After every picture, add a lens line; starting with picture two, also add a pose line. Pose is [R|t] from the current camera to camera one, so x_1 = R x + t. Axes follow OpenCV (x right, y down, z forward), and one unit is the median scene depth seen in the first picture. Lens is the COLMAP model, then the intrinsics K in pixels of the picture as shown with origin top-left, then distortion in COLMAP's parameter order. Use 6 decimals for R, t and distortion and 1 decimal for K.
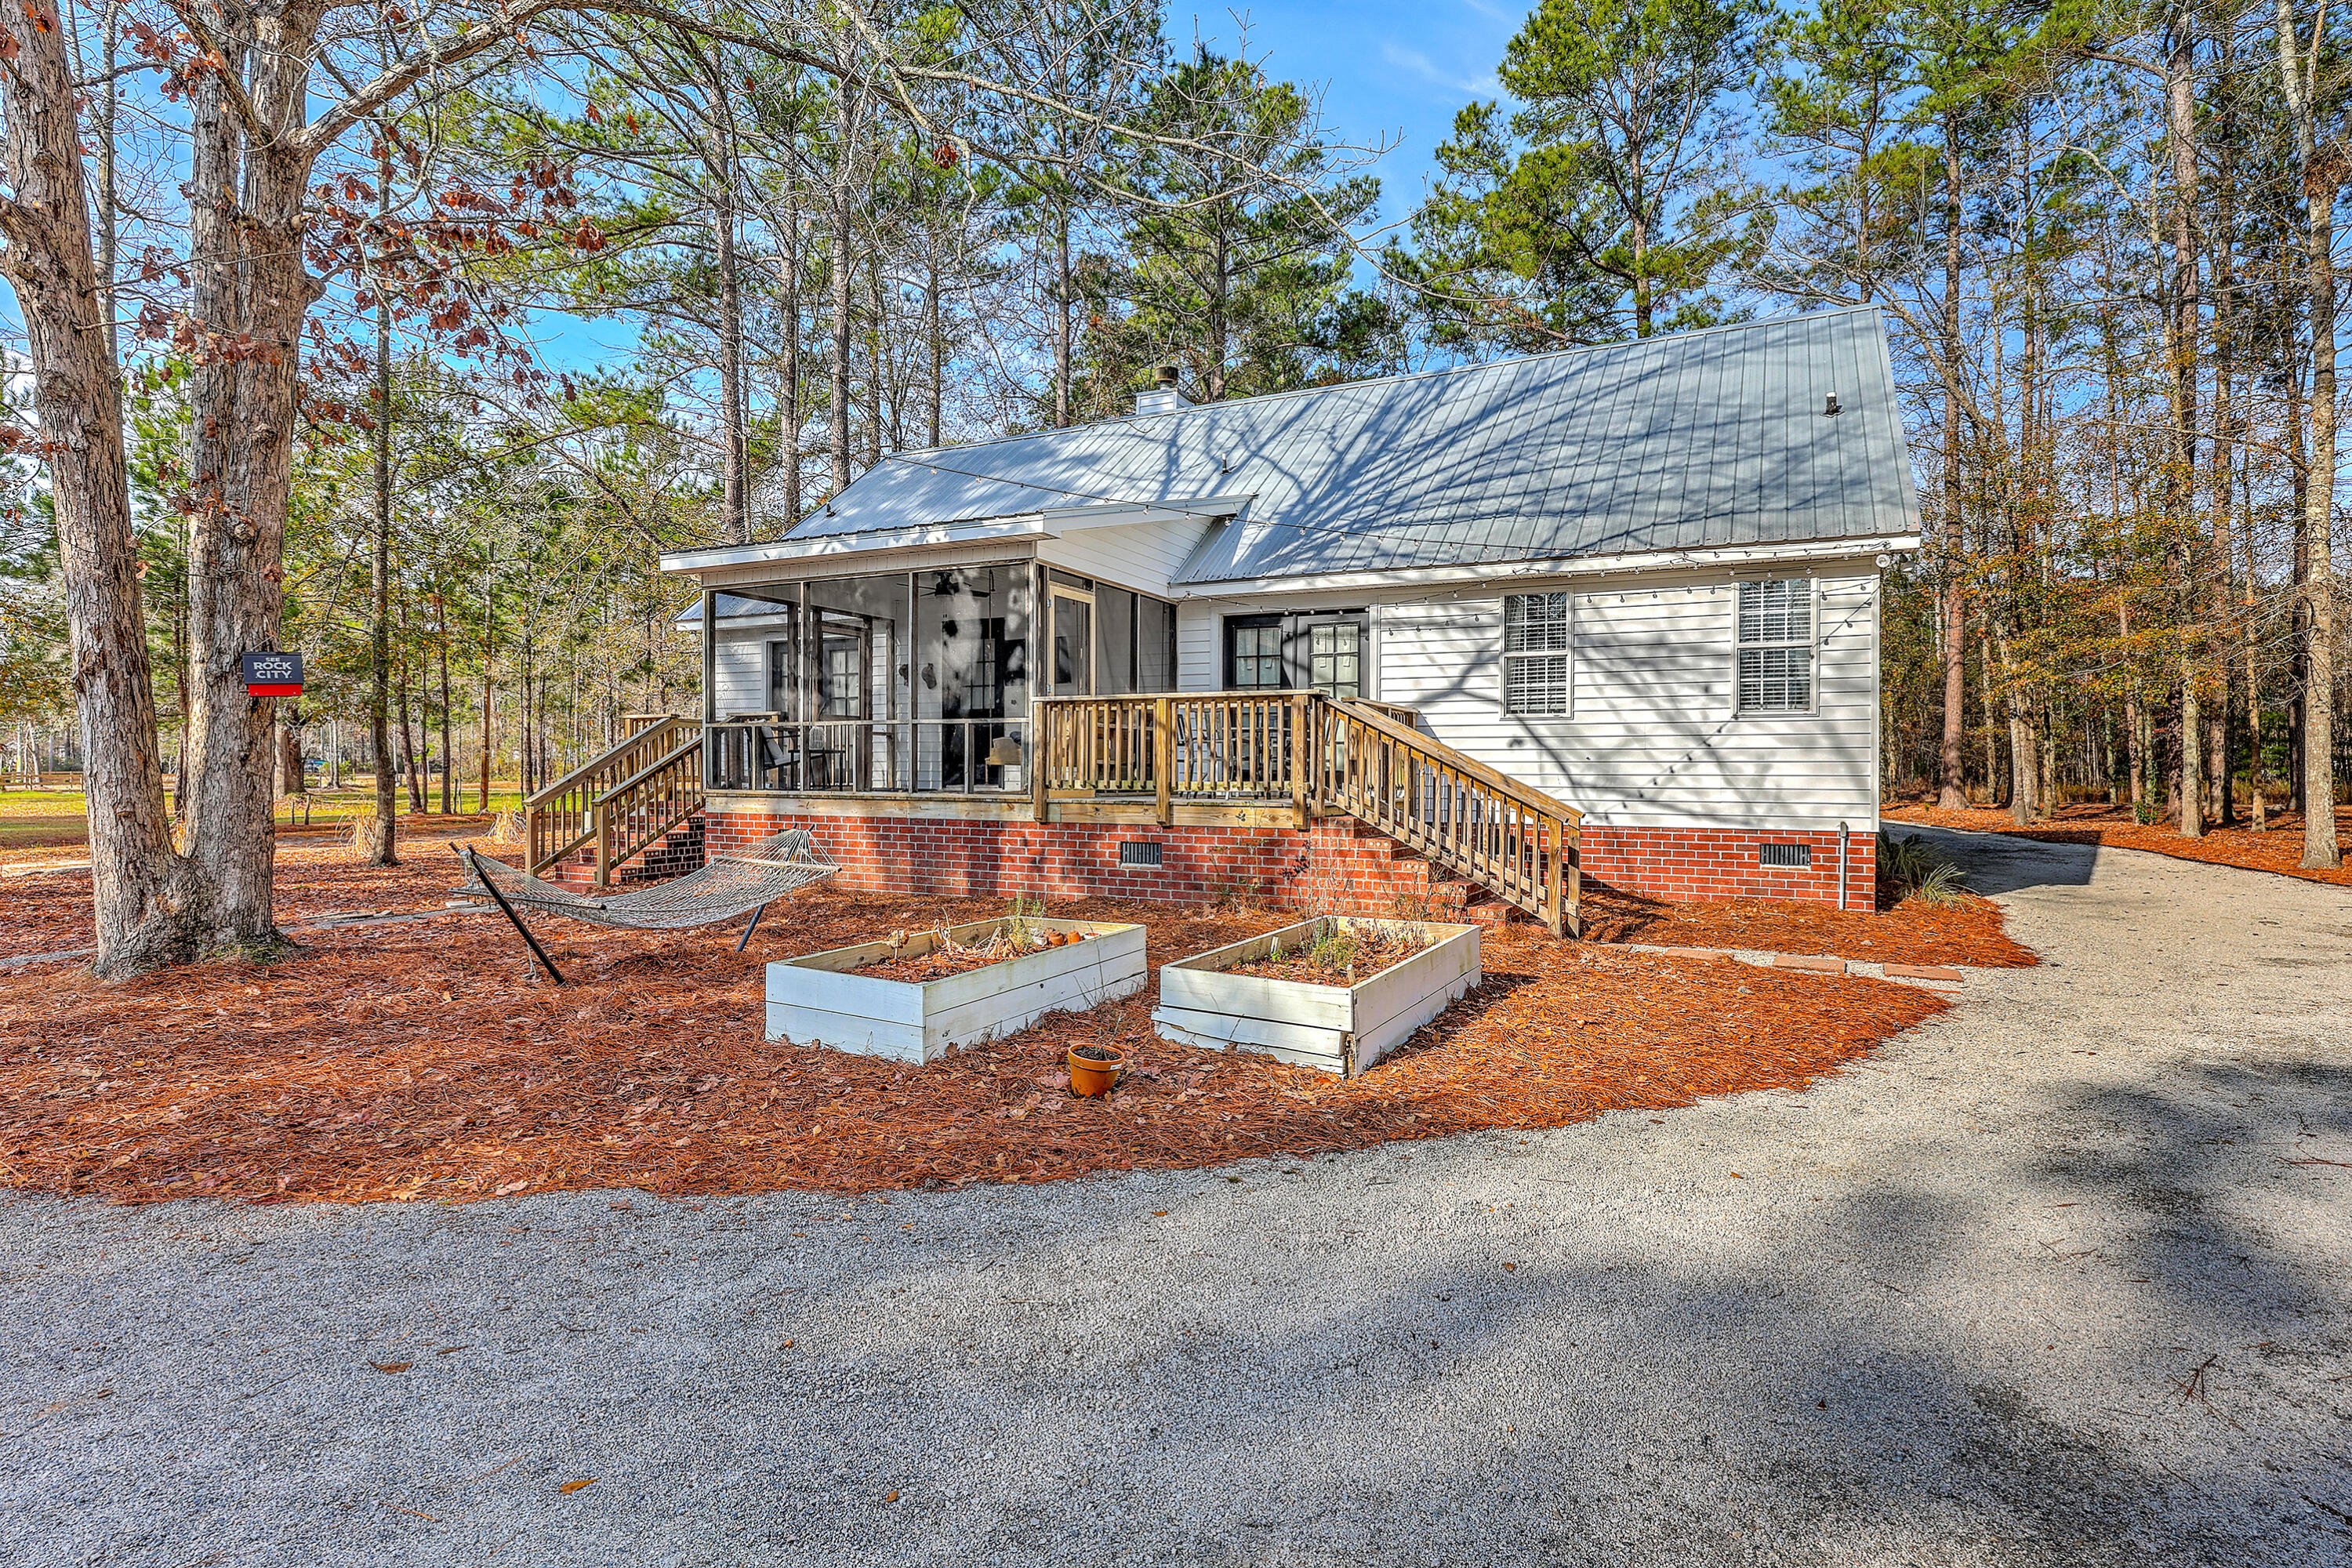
lens RADIAL K [[1214.9, 0, 1172.2], [0, 1214.9, 780.5], [0, 0, 1]] dist [-0.014377, 0.000122]
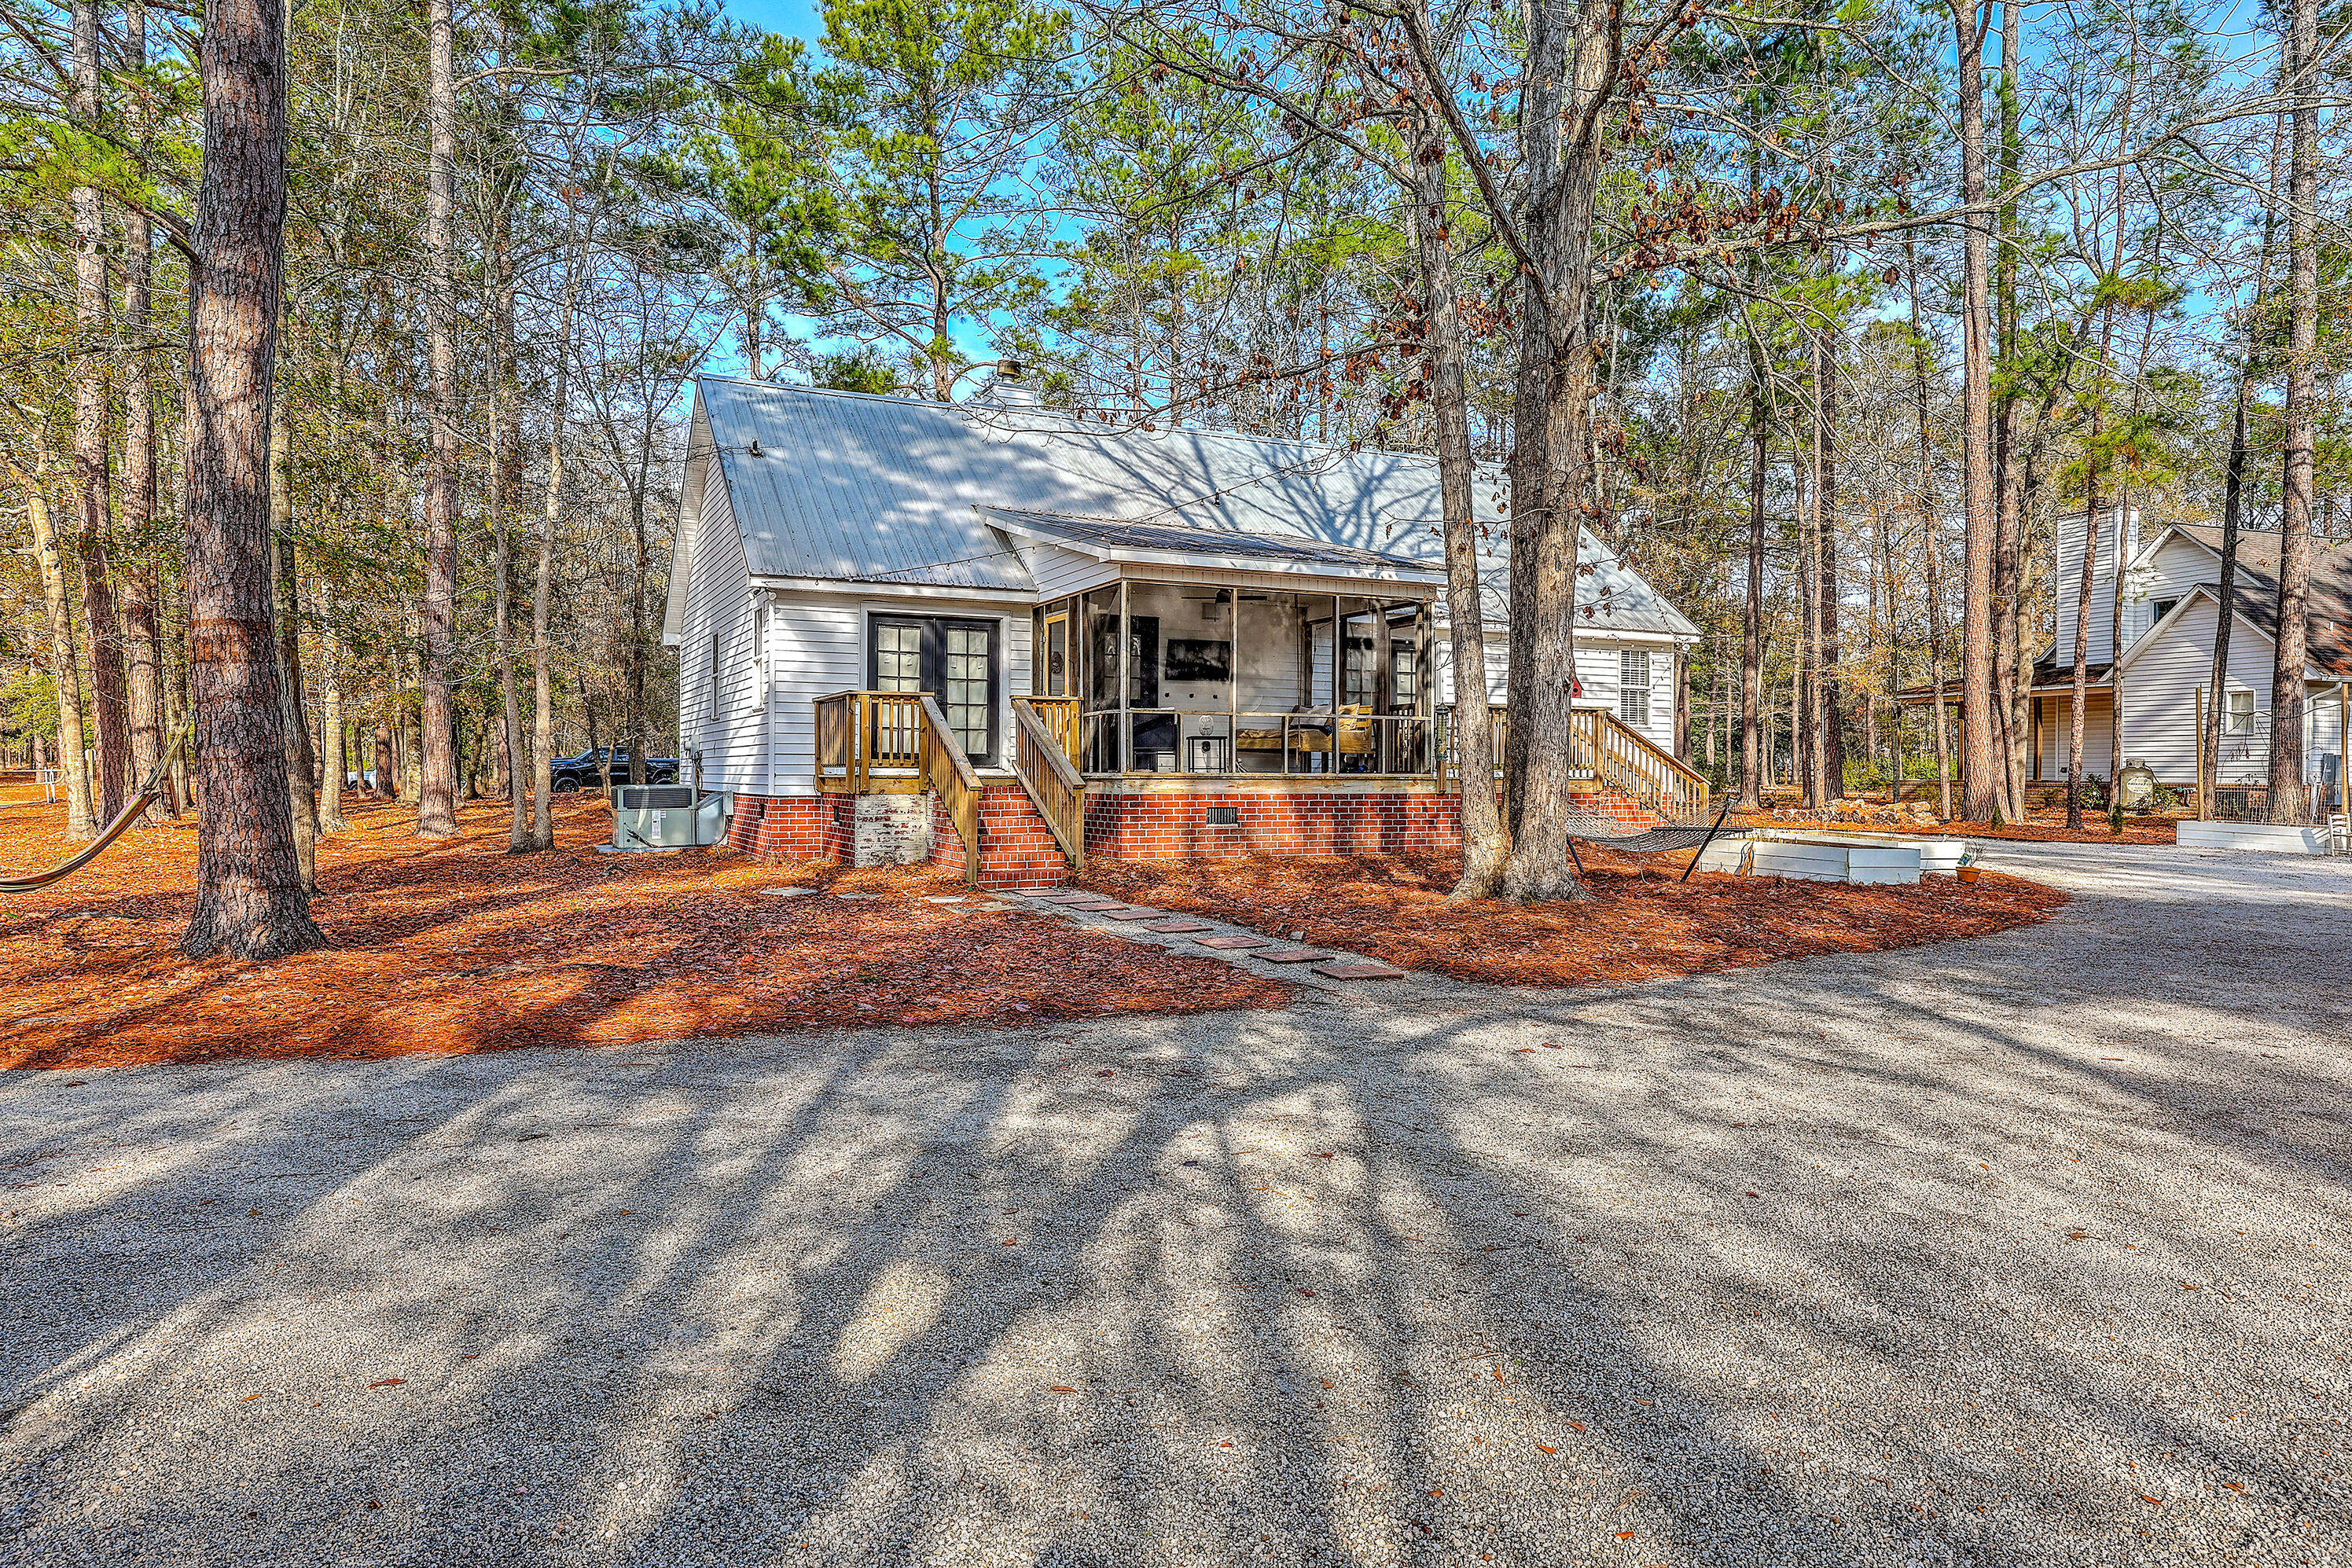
lens RADIAL K [[1521.0, 0, 1179.2], [0, 1521.0, 789.2], [0, 0, 1]] dist [-0.021084, -0.003659]
pose [[0.590970, -0.011964, 0.806605, -1.592757], [0.003870, 0.999921, 0.011996, 0.007267], [-0.806684, -0.003968, 0.590969, 0.214992]]
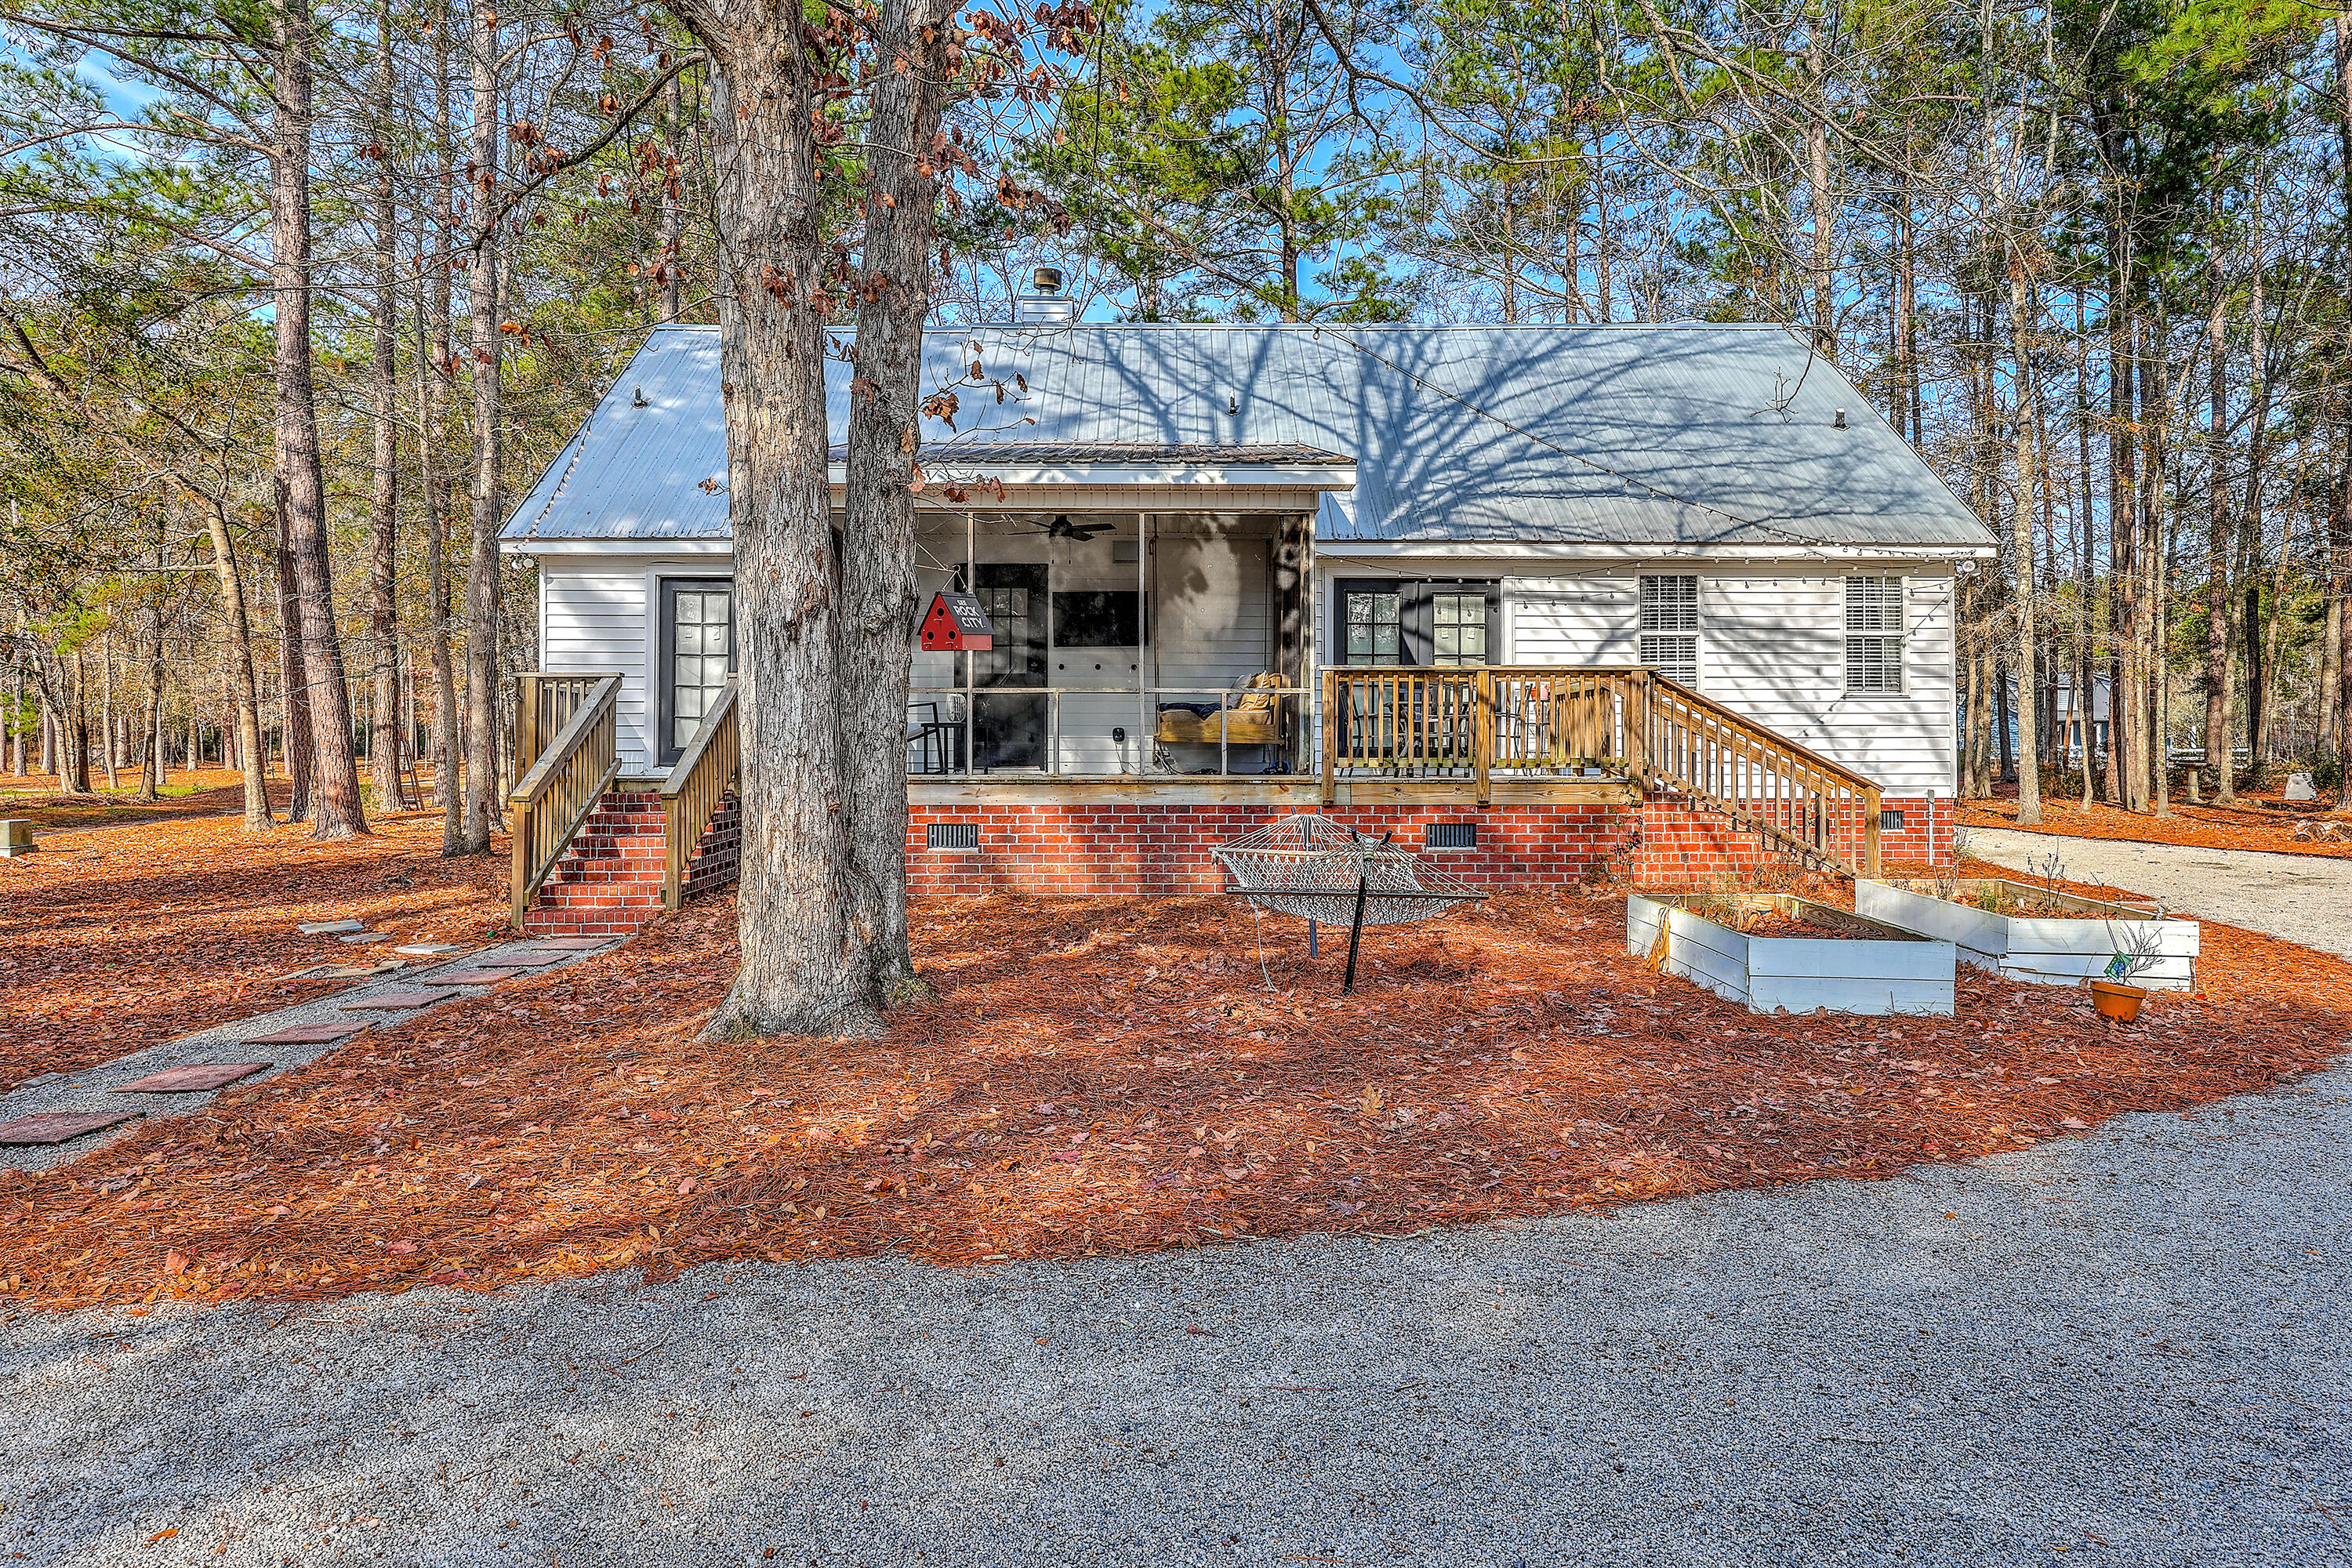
lens RADIAL K [[1521.2, 0, 1151.7], [0, 1521.2, 720.6], [0, 0, 1]] dist [-0.021084, -0.003659]
pose [[0.885352, 0.004996, 0.464895, -0.711762], [0.007612, 0.999652, -0.025239, -0.000735], [-0.464859, 0.025884, 0.885006, 0.065655]]
